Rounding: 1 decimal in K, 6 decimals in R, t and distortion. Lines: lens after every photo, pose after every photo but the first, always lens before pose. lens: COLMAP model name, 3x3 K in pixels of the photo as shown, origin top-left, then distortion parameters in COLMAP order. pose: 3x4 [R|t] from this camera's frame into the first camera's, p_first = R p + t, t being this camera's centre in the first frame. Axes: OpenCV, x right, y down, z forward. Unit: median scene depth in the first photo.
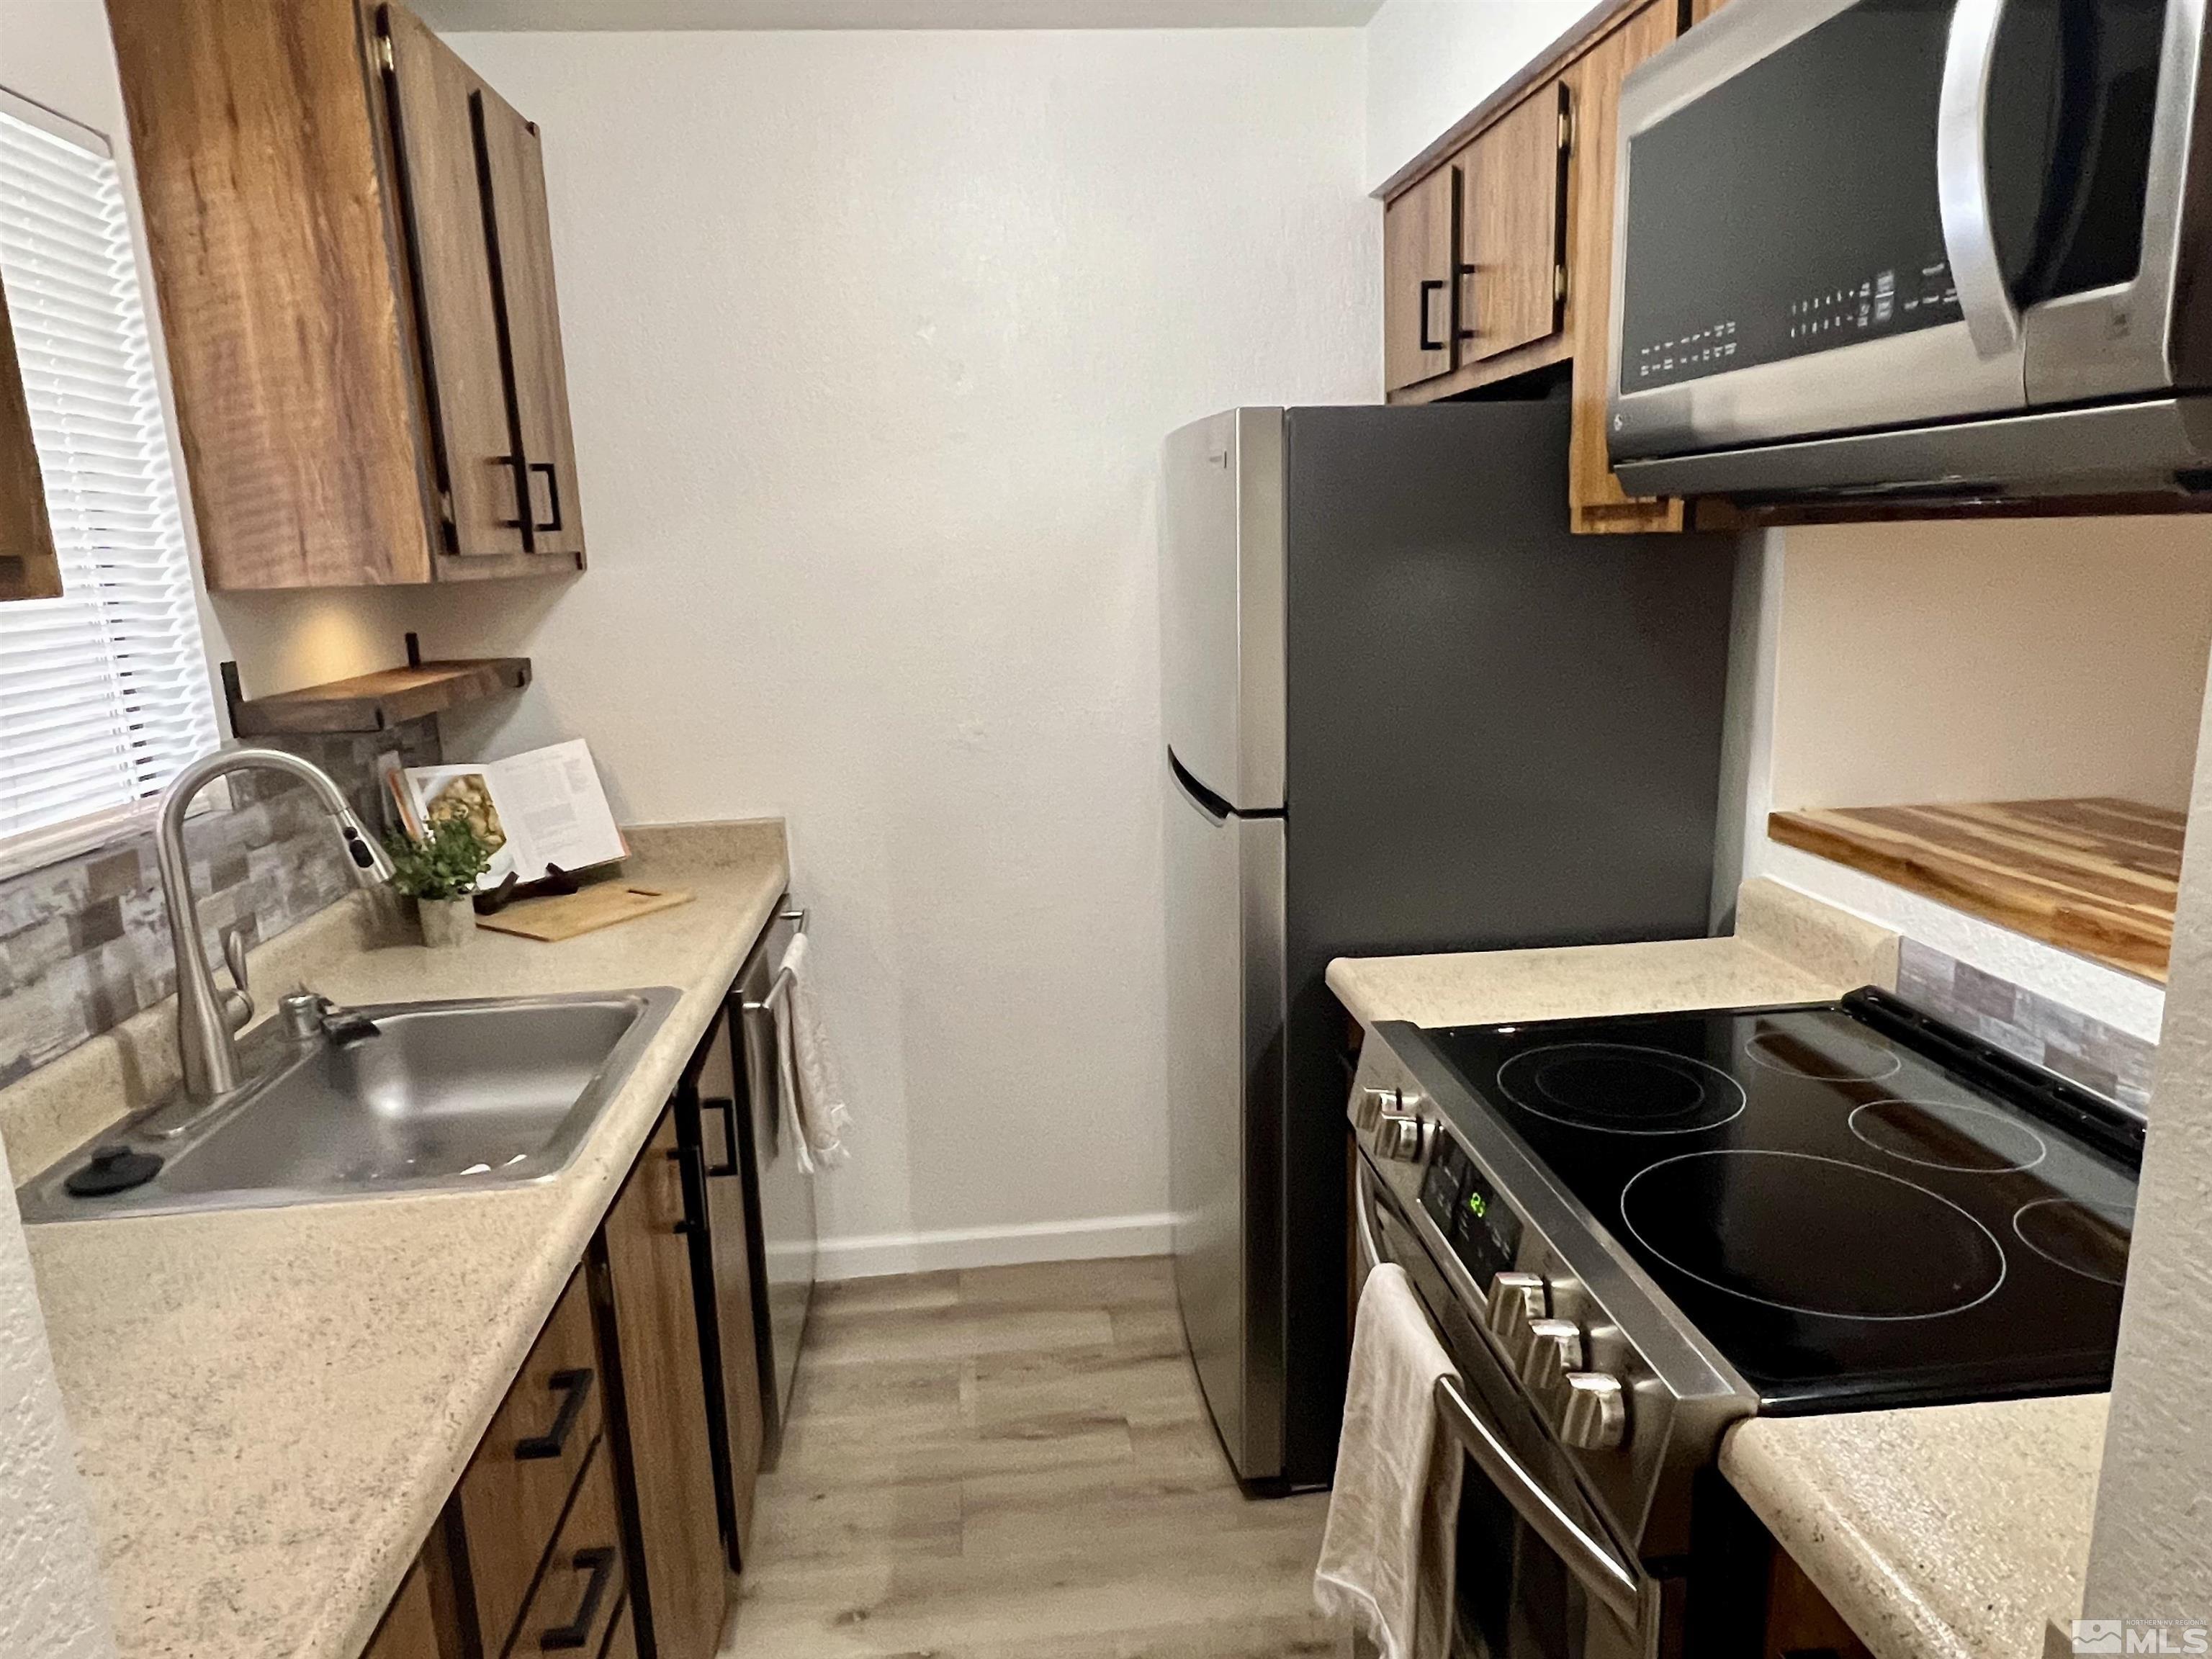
lens RADIAL K [[1406.4, 0, 1111.6], [0, 1406.4, 849.4], [0, 0, 1]] dist [0.000240, -0.004508]
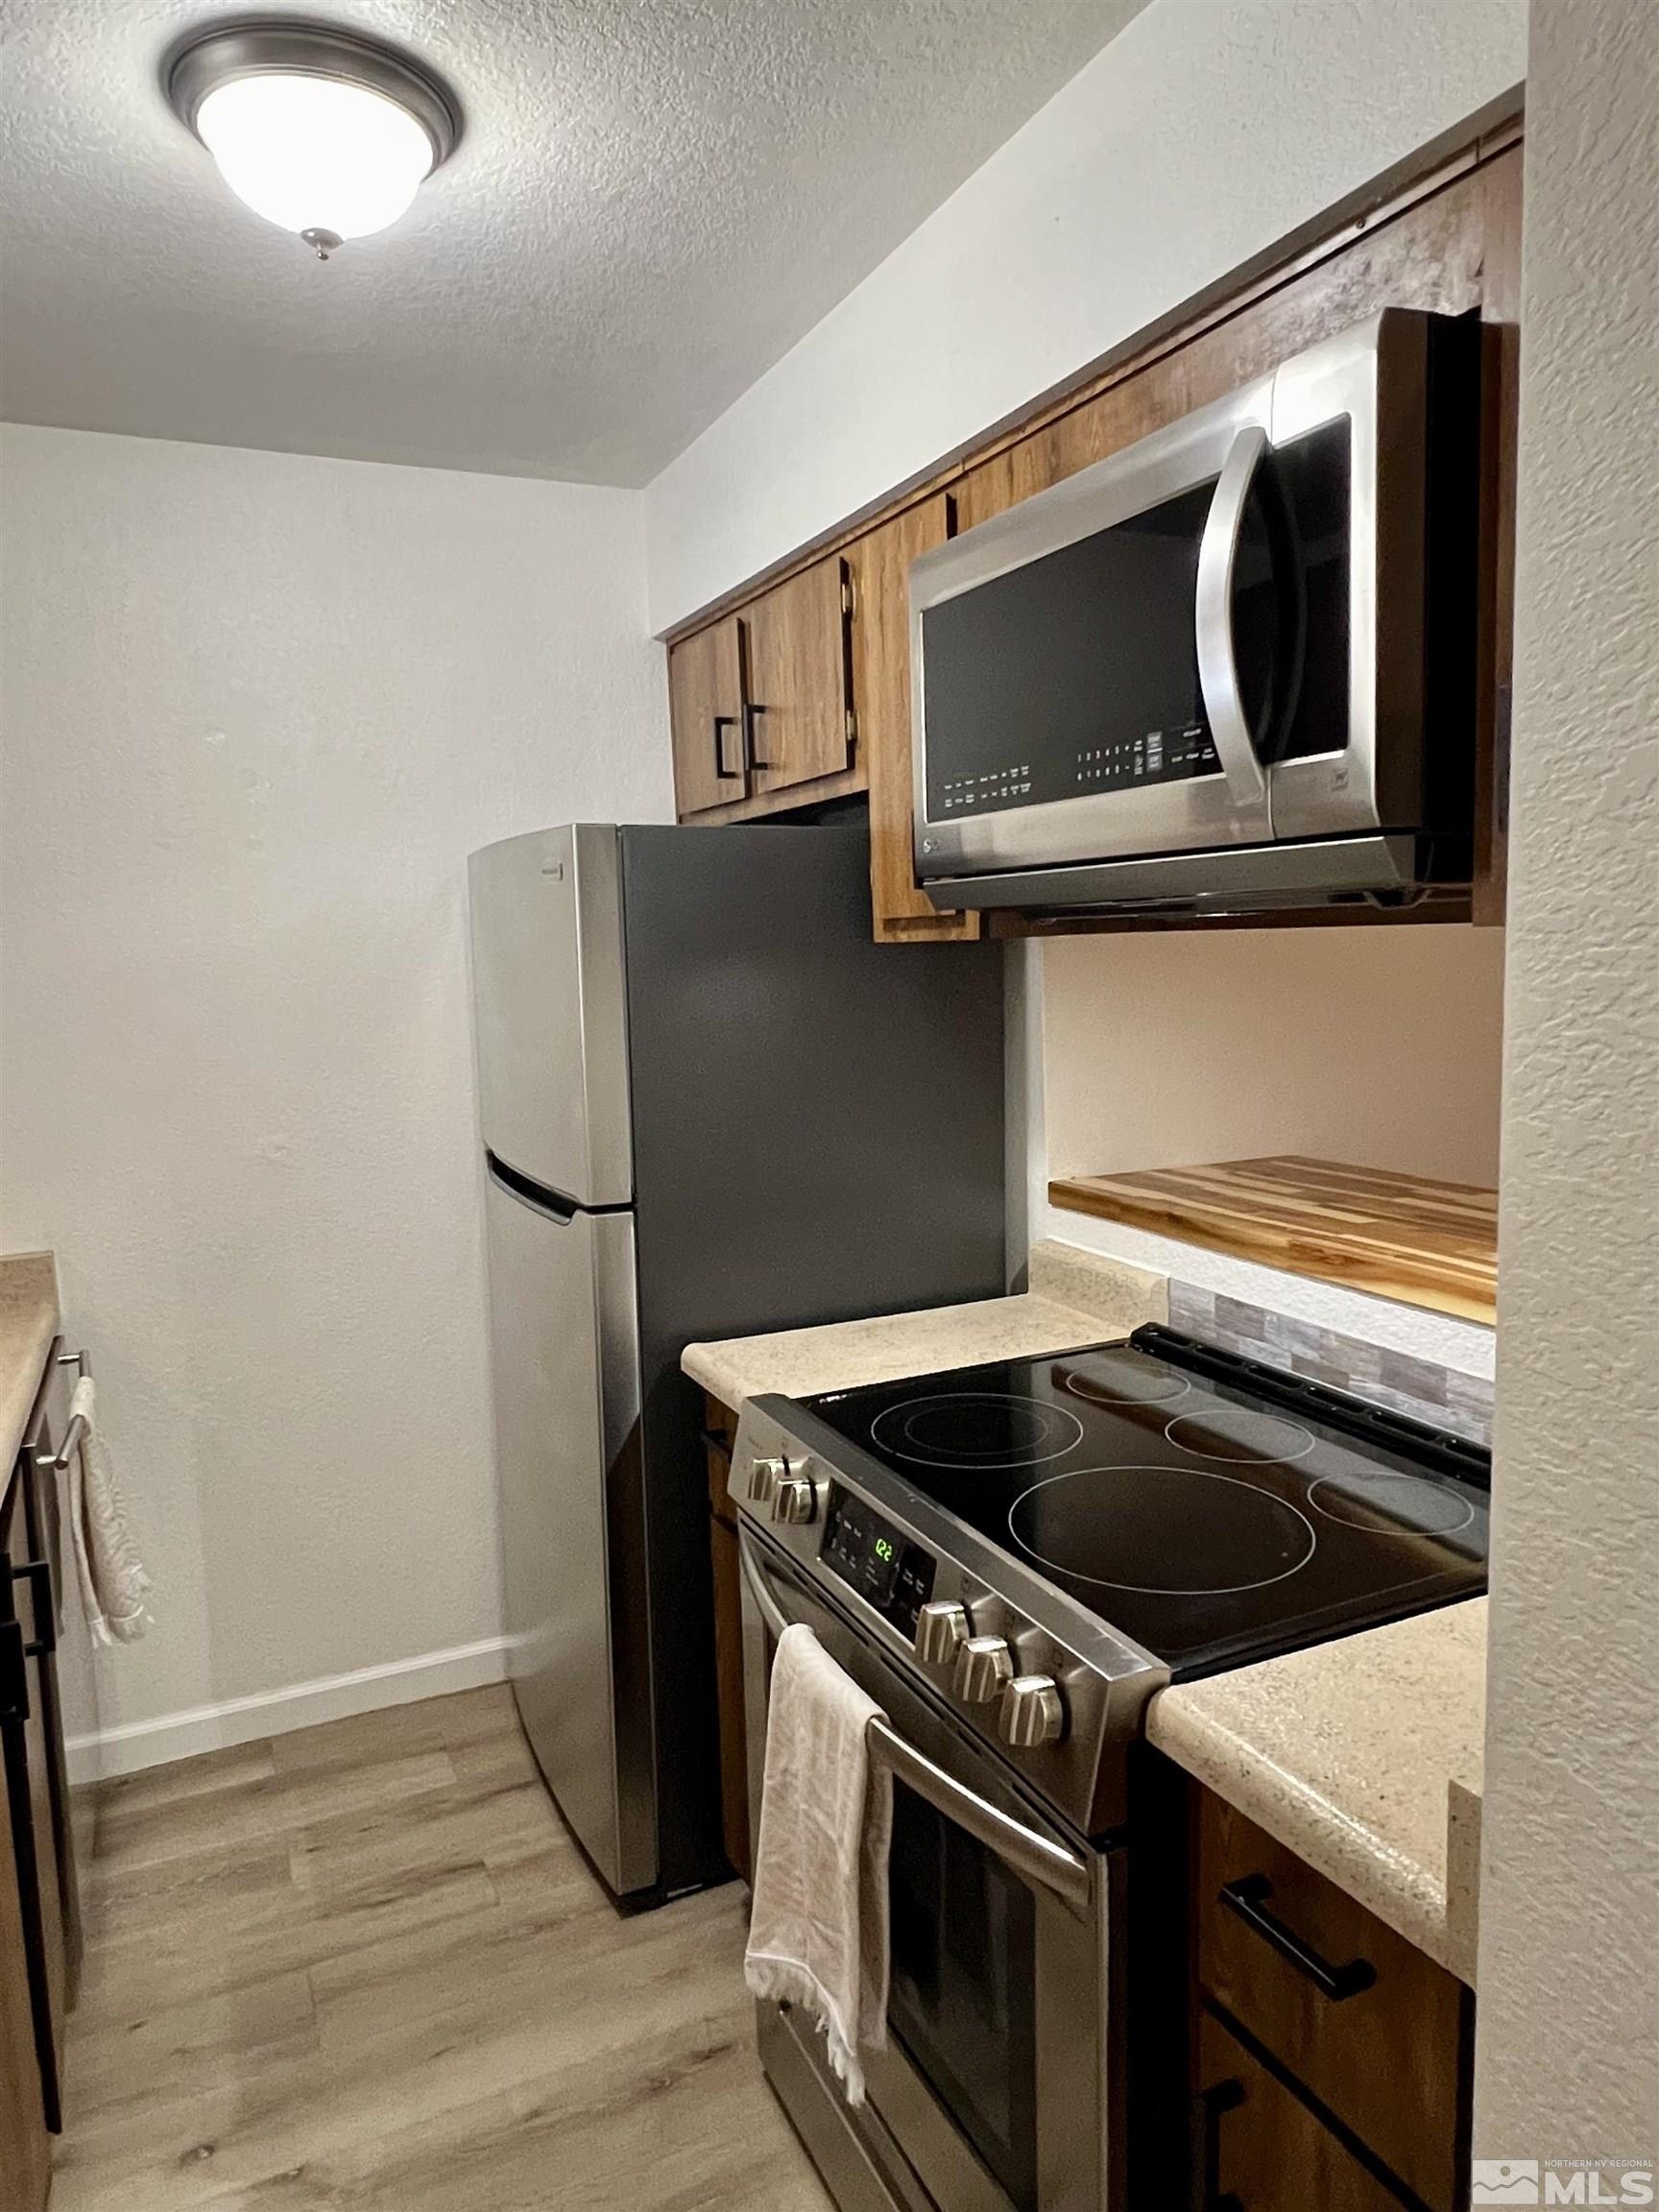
lens RADIAL K [[1397.7, 0, 829.5], [0, 1397.7, 1106.0], [0, 0, 1]] dist [-0.002362, -0.003349]
pose [[0.941587, -0.035232, 0.334921, -0.088108], [0.071697, 0.992685, -0.097142, 0.011474], [-0.329049, 0.115480, 0.937225, -0.019468]]
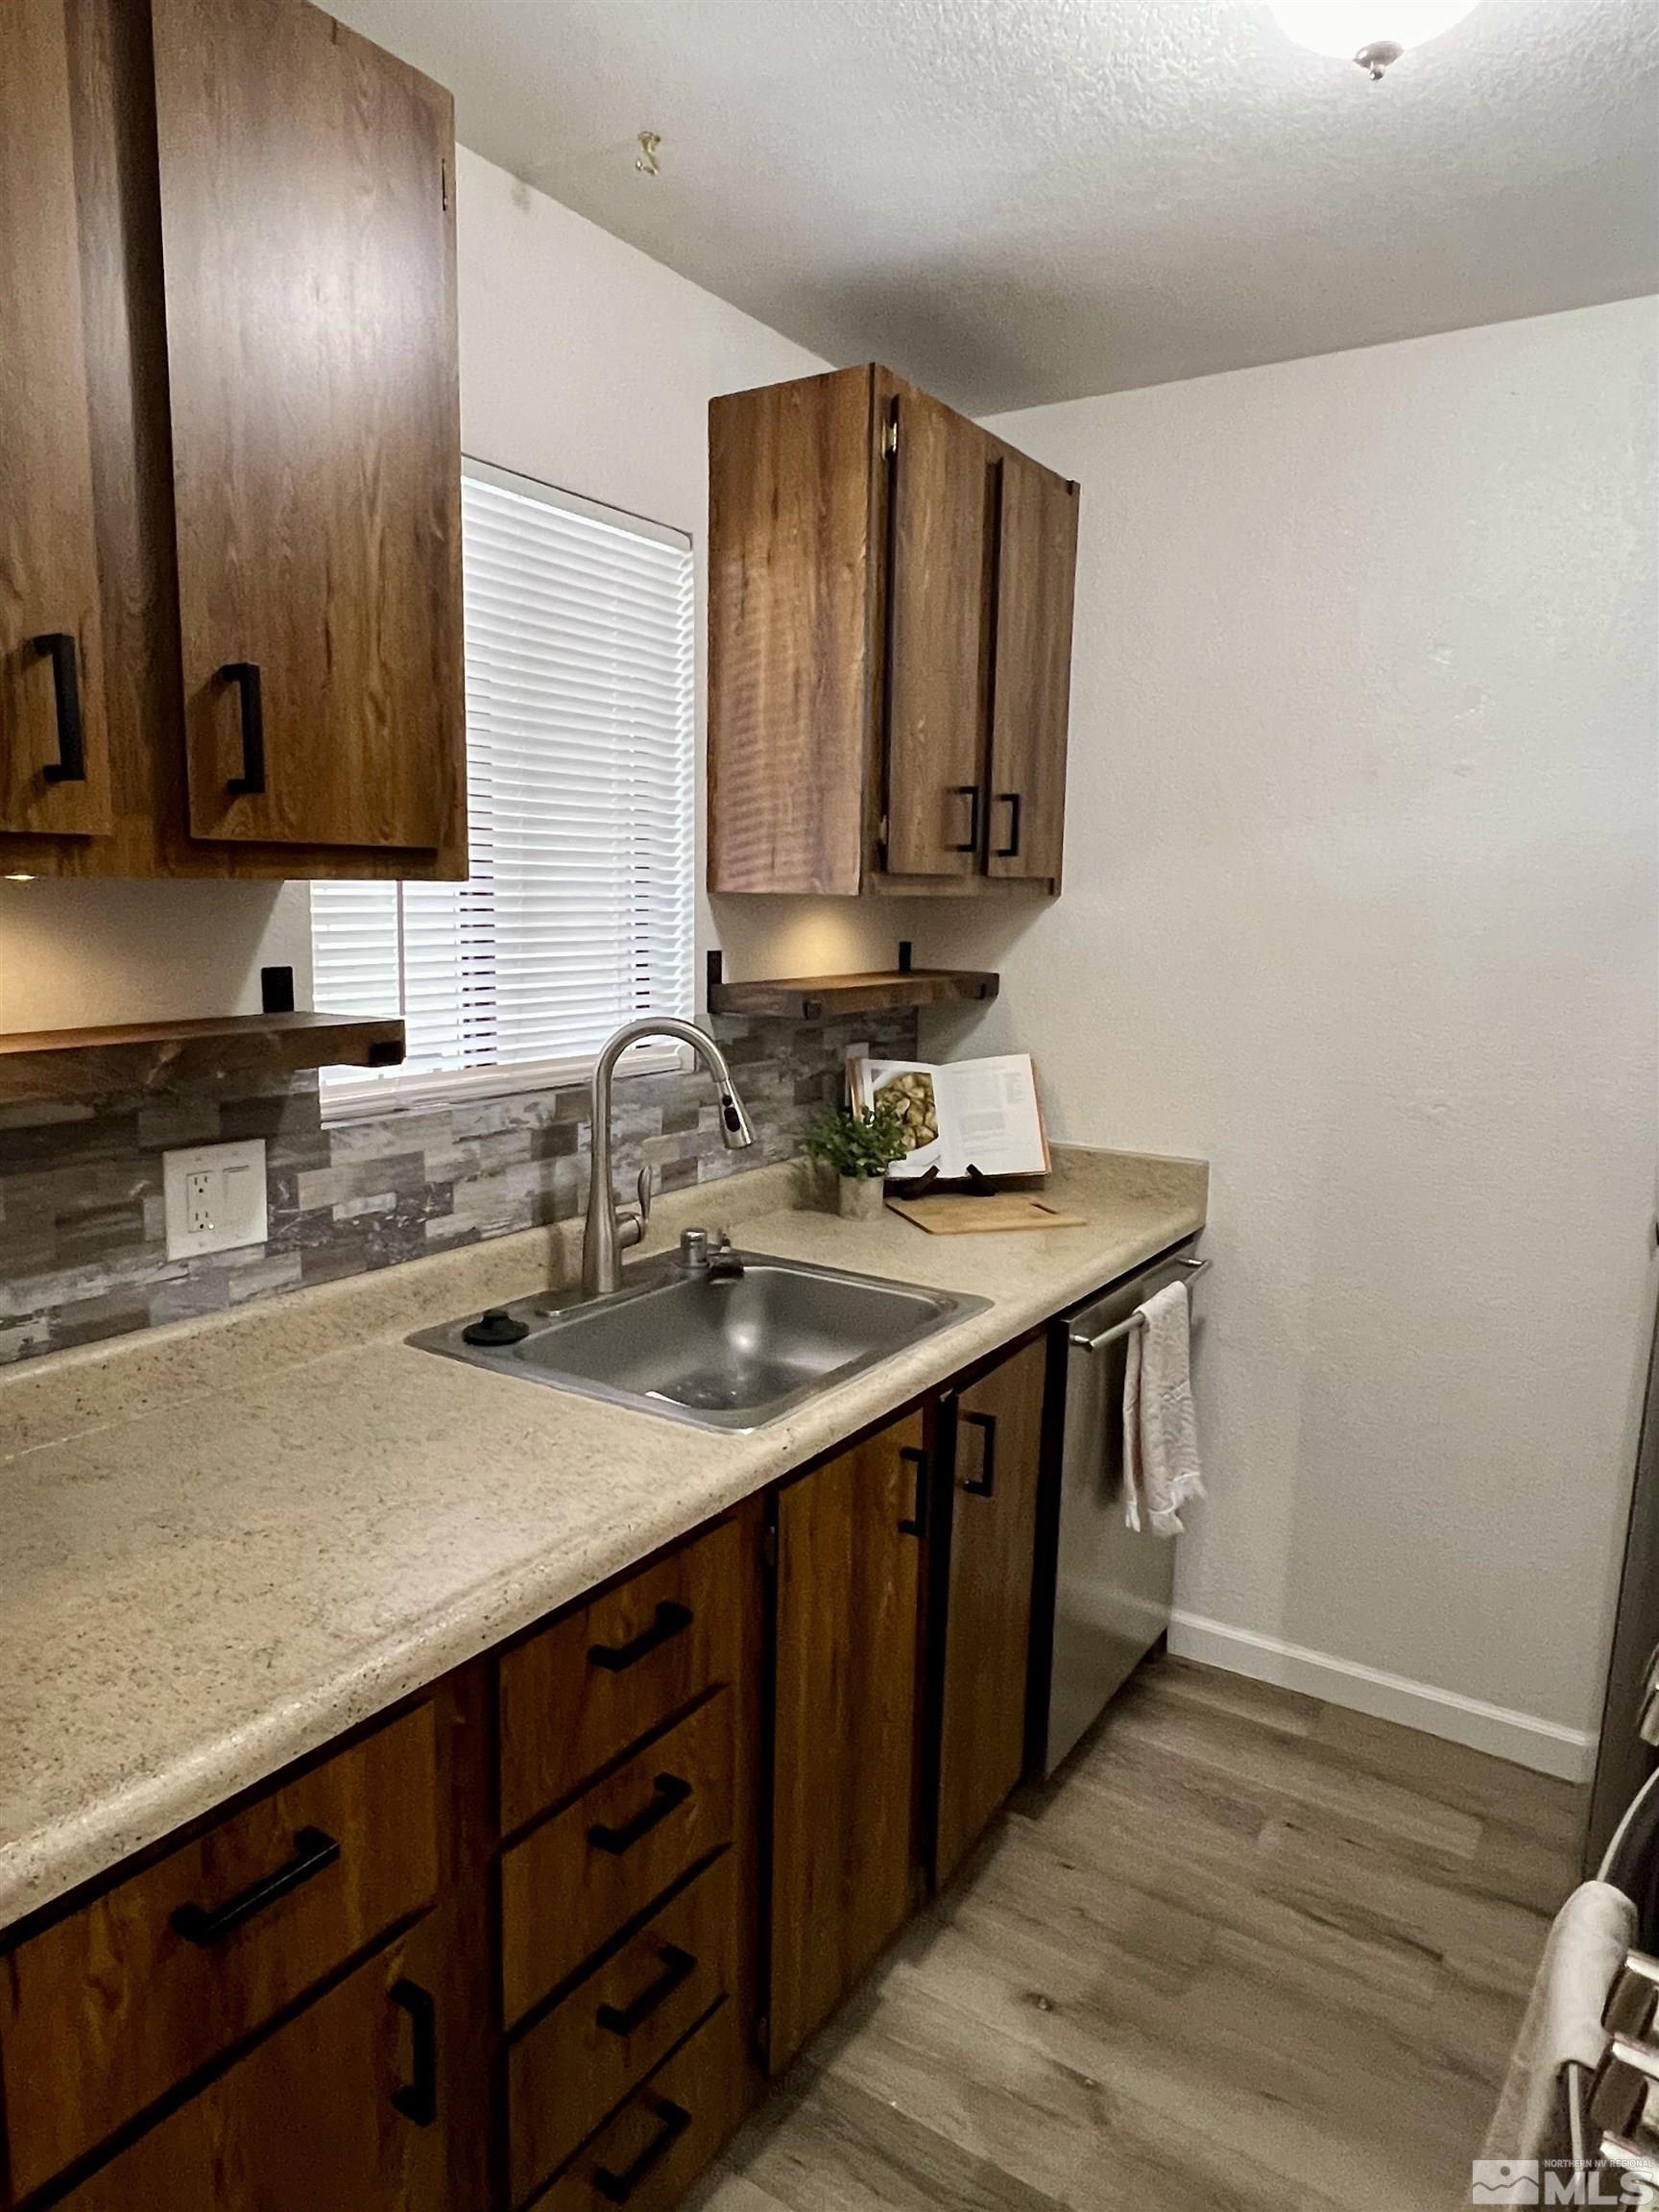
lens RADIAL K [[1406.4, 0, 799.3], [0, 1406.4, 1103.3], [0, 0, 1]] dist [0.000240, -0.004508]
pose [[0.773123, 0.144471, -0.617583, 0.200763], [-0.180737, 0.983524, 0.003820, -0.021816], [0.607960, 0.108667, 0.786496, 0.104070]]
